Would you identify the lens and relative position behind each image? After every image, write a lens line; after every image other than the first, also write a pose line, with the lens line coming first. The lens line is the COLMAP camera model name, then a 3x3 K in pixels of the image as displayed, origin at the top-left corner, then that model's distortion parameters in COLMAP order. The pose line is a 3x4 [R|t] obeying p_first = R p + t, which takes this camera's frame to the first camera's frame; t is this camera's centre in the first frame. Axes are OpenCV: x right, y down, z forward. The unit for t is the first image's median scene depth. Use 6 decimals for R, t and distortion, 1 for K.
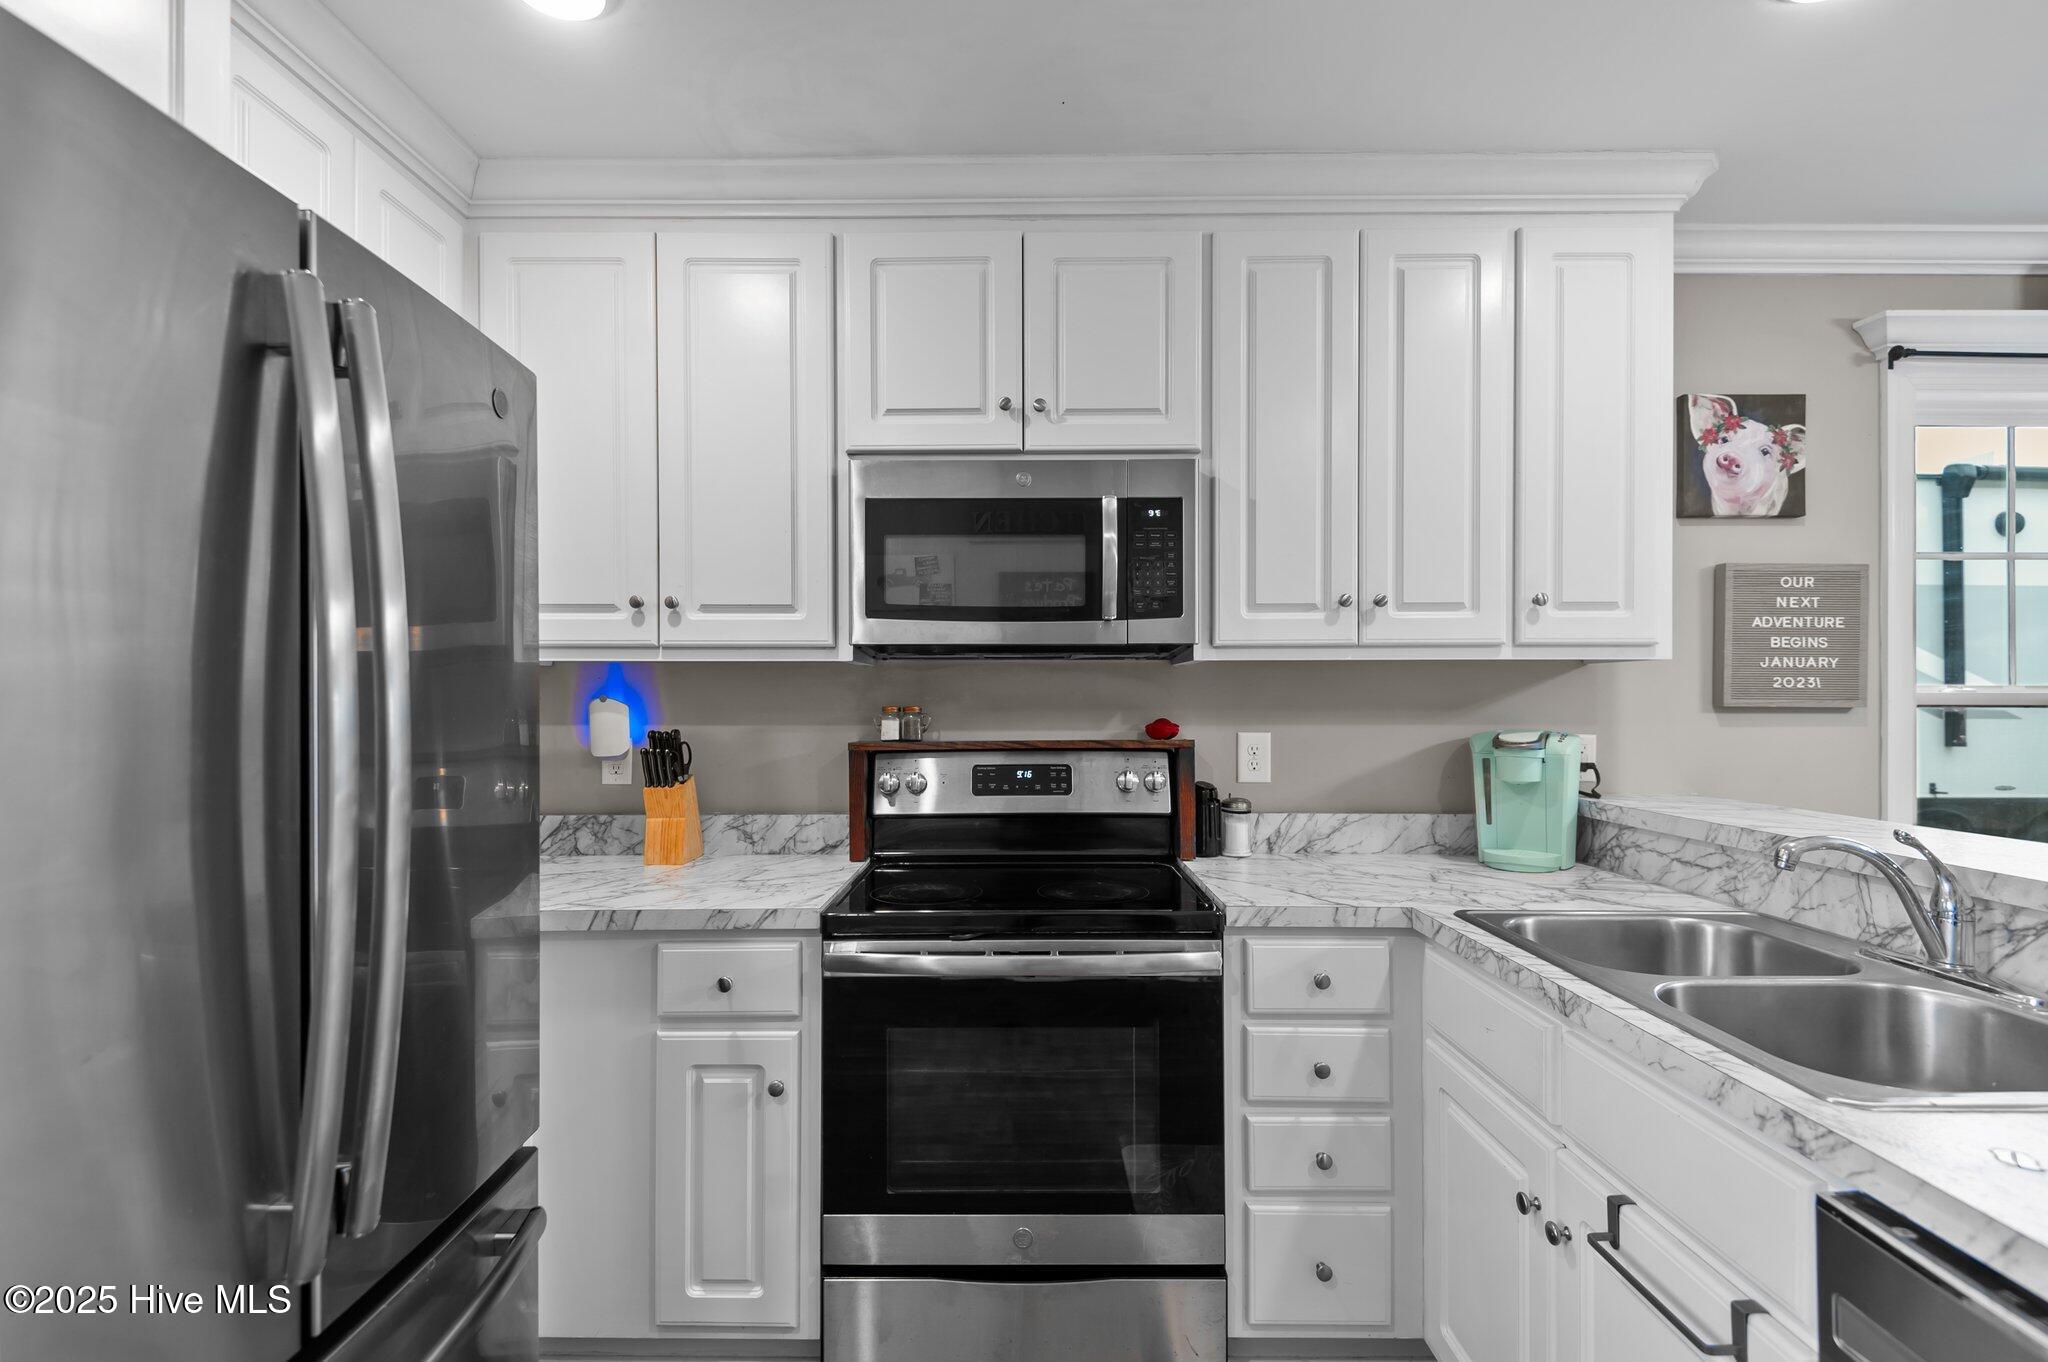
lens RADIAL K [[938.9, 0, 1025.1], [0, 938.9, 693.5], [0, 0, 1]] dist [0.023113, -0.014964]
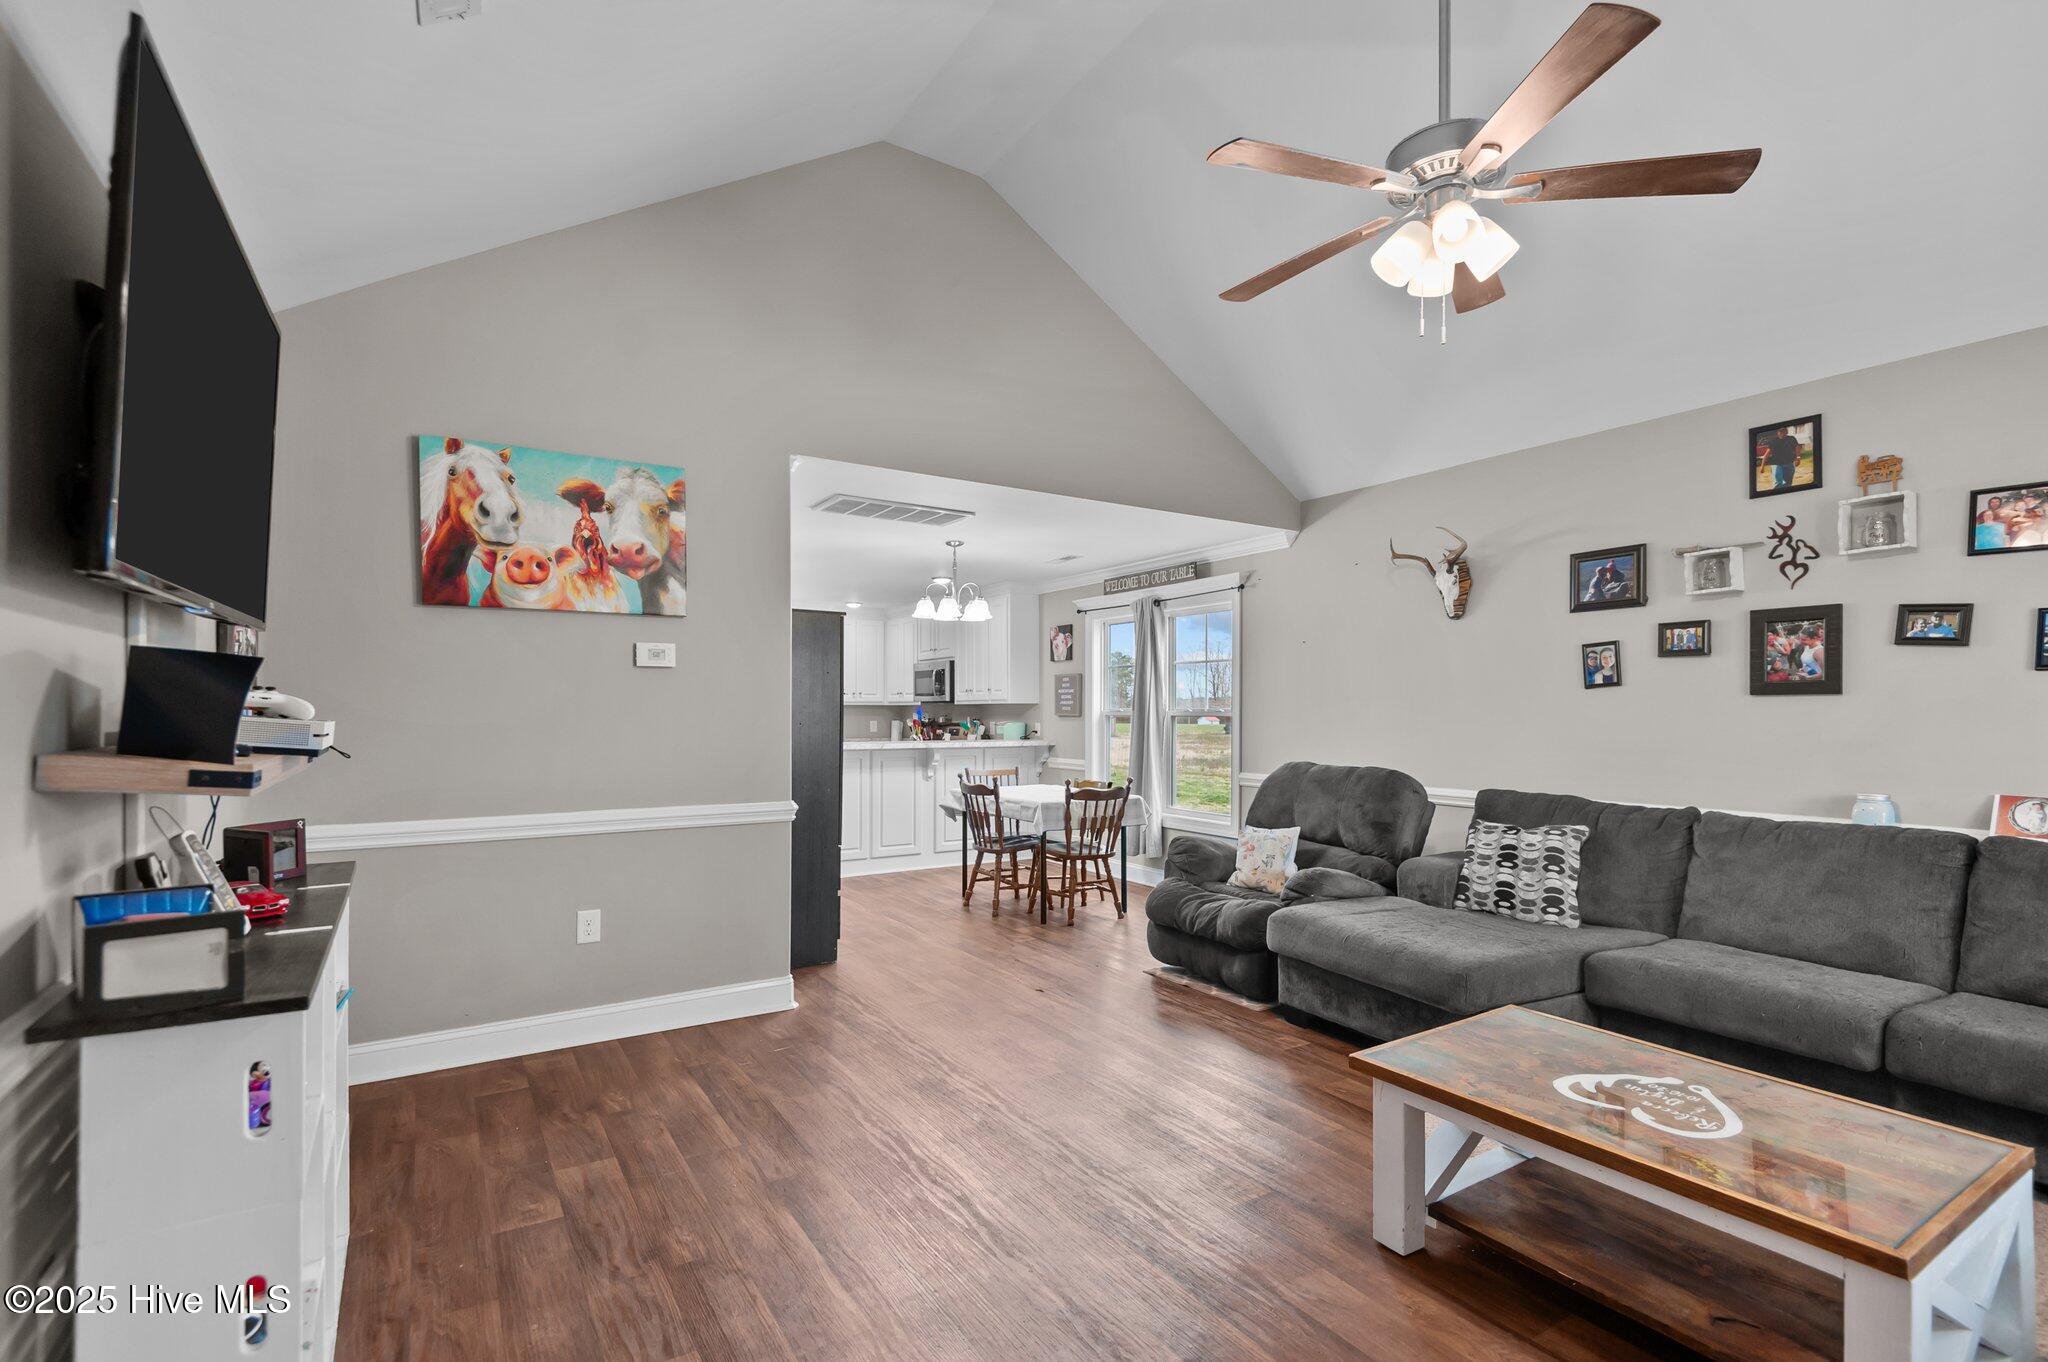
lens RADIAL K [[938.9, 0, 1014.4], [0, 938.9, 705.9], [0, 0, 1]] dist [0.023113, -0.014964]
pose [[0.519539, -0.004637, -0.854434, 3.974350], [-0.000373, 0.999984, -0.005654, -0.001460], [0.854447, 0.003256, 0.519529, -1.026728]]
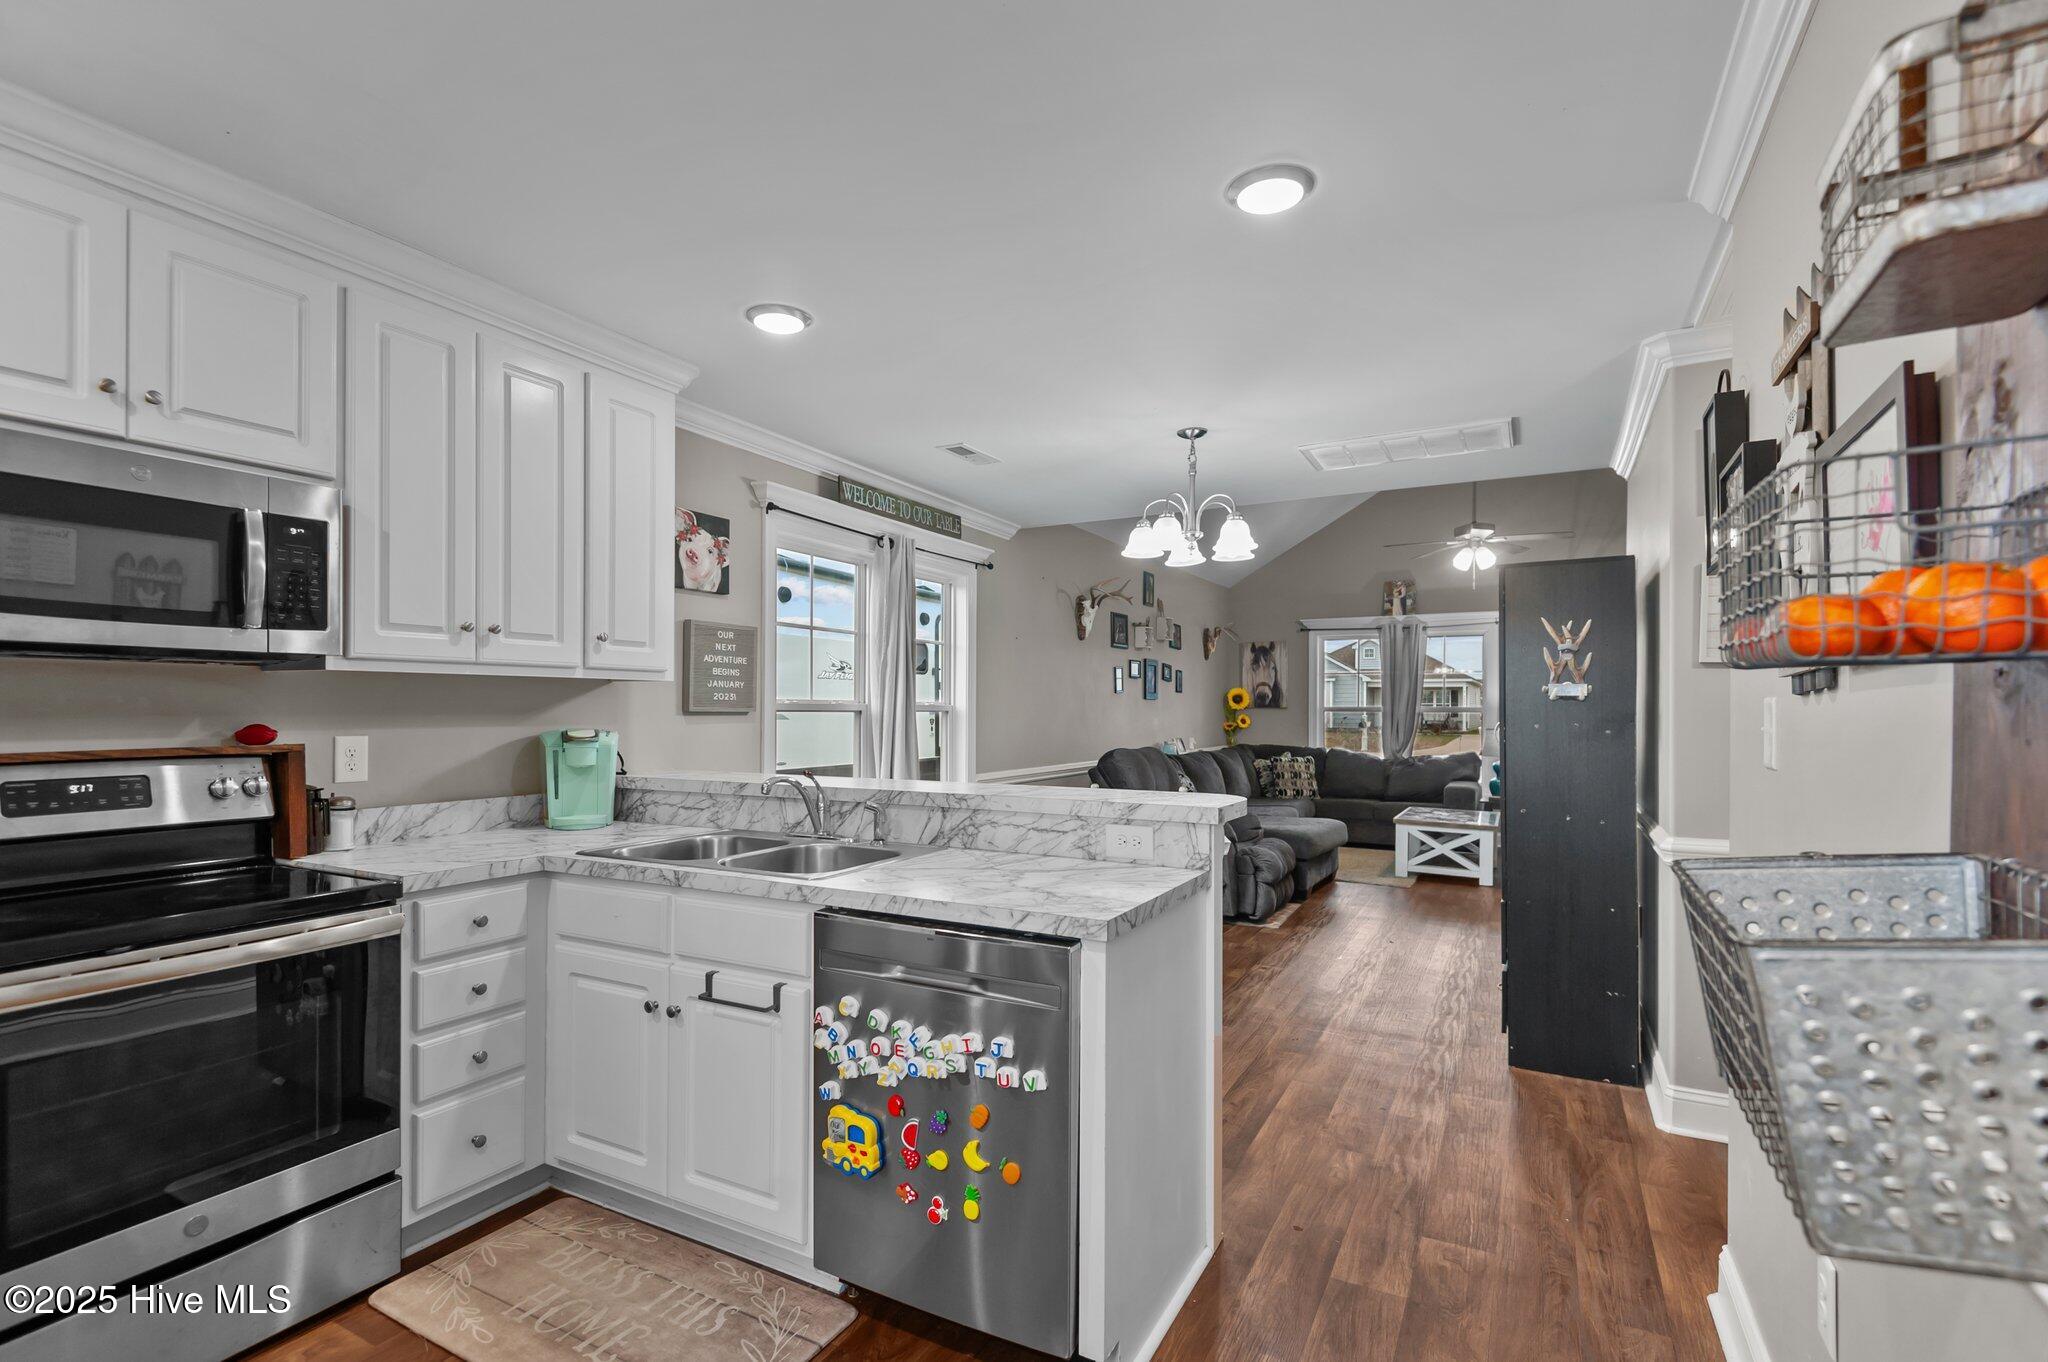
lens RADIAL K [[938.9, 0, 1007.4], [0, 938.9, 706.6], [0, 0, 1]] dist [0.023113, -0.014964]
pose [[0.485954, 0.003662, 0.873977, -0.390639], [-0.006000, 0.999982, -0.000854, 0.004062], [-0.873964, -0.004829, 0.485967, -0.224555]]
